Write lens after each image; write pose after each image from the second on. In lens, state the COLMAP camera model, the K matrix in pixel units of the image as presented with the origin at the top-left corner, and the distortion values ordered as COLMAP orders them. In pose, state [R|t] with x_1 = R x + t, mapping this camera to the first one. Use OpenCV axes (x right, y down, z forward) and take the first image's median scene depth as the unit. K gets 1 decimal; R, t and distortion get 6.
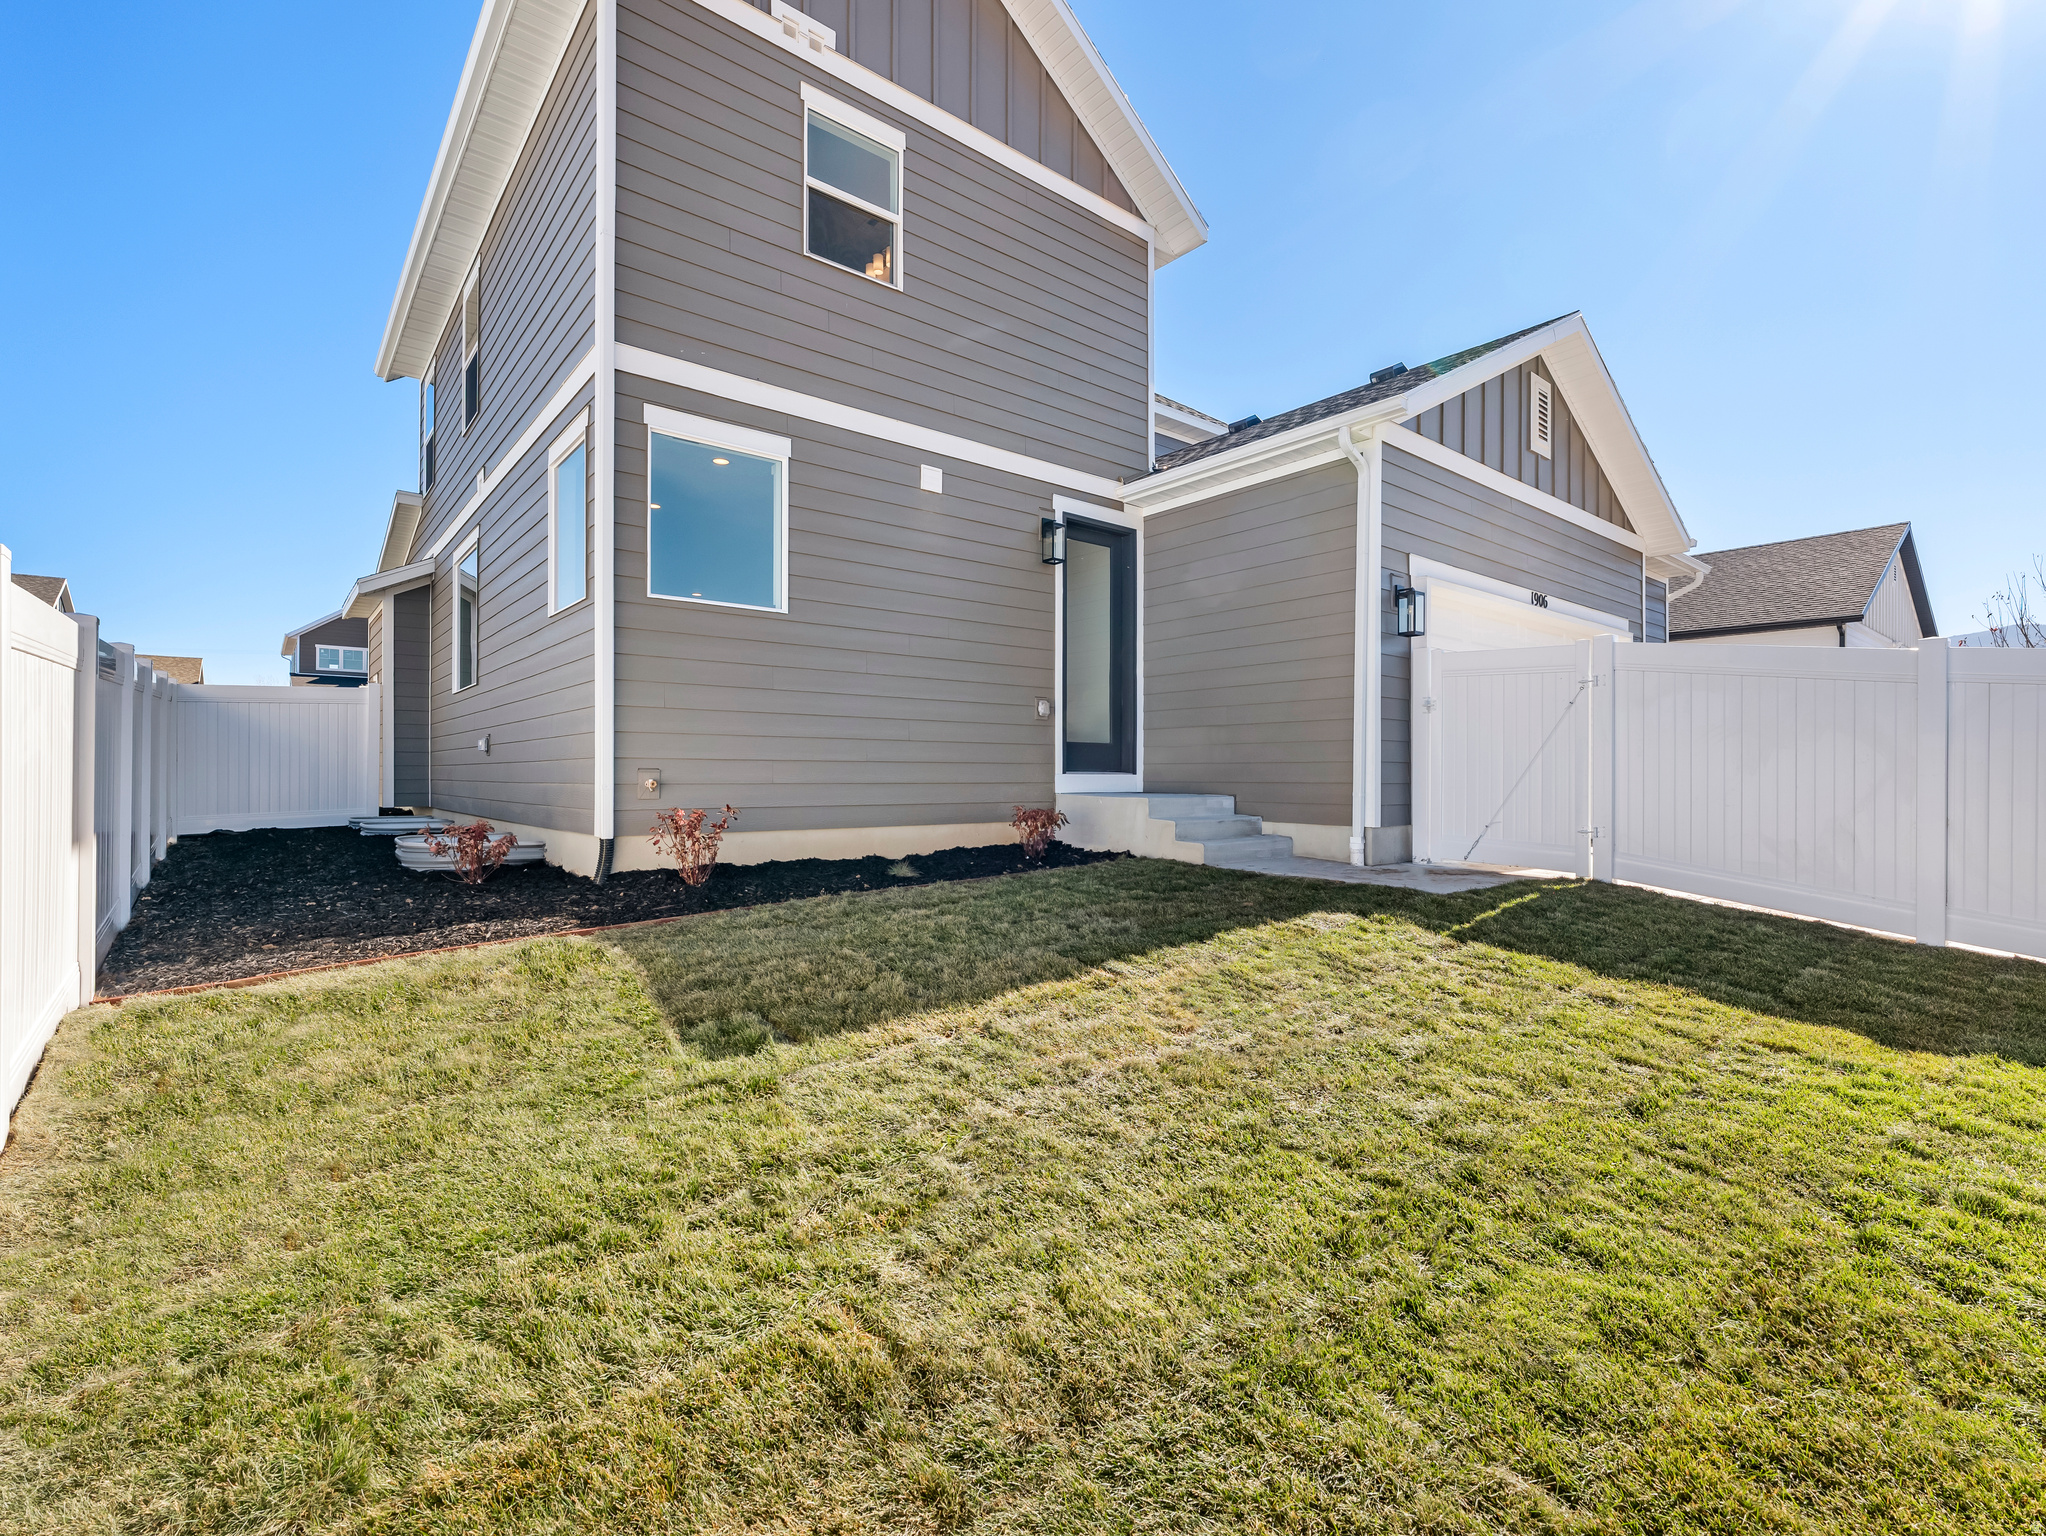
lens RADIAL K [[936.5, 0, 1023.0], [0, 936.5, 768.0], [0, 0, 1]] dist [-0.004052, -0.000438]
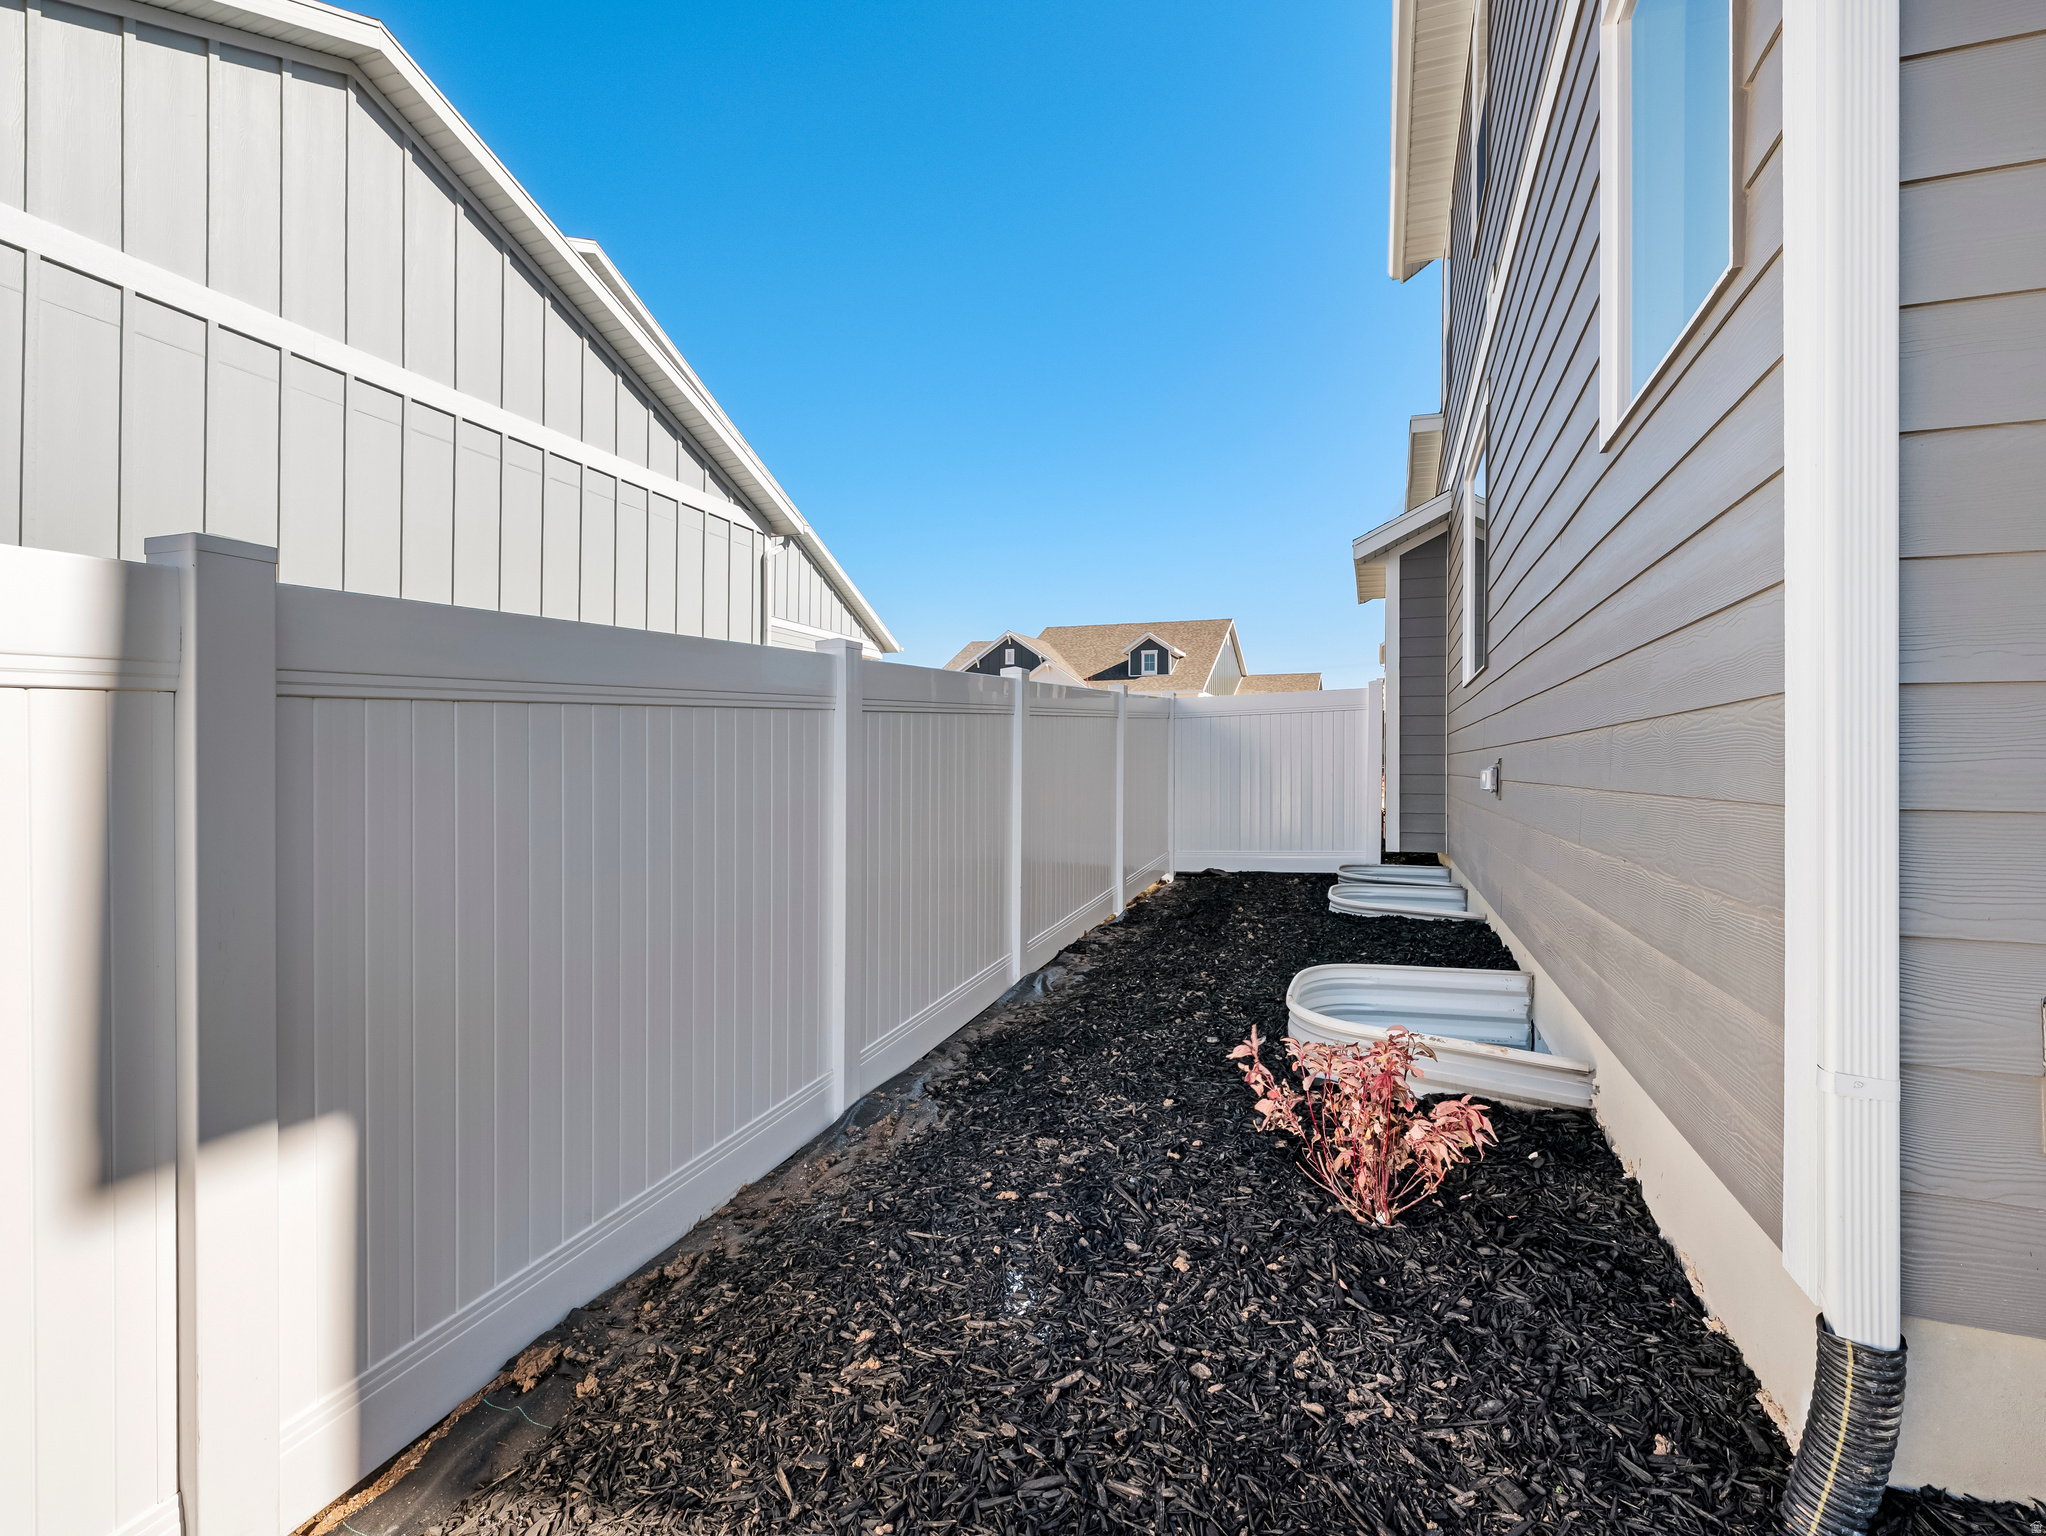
lens RADIAL K [[948.7, 0, 1023.0], [0, 948.7, 768.0], [0, 0, 1]] dist [-0.002505, -0.001109]
pose [[0.500272, 0.005543, -0.865851, -0.298286], [0.000566, 0.999977, 0.006729, -0.043002], [0.865868, -0.003857, 0.500257, 0.614477]]
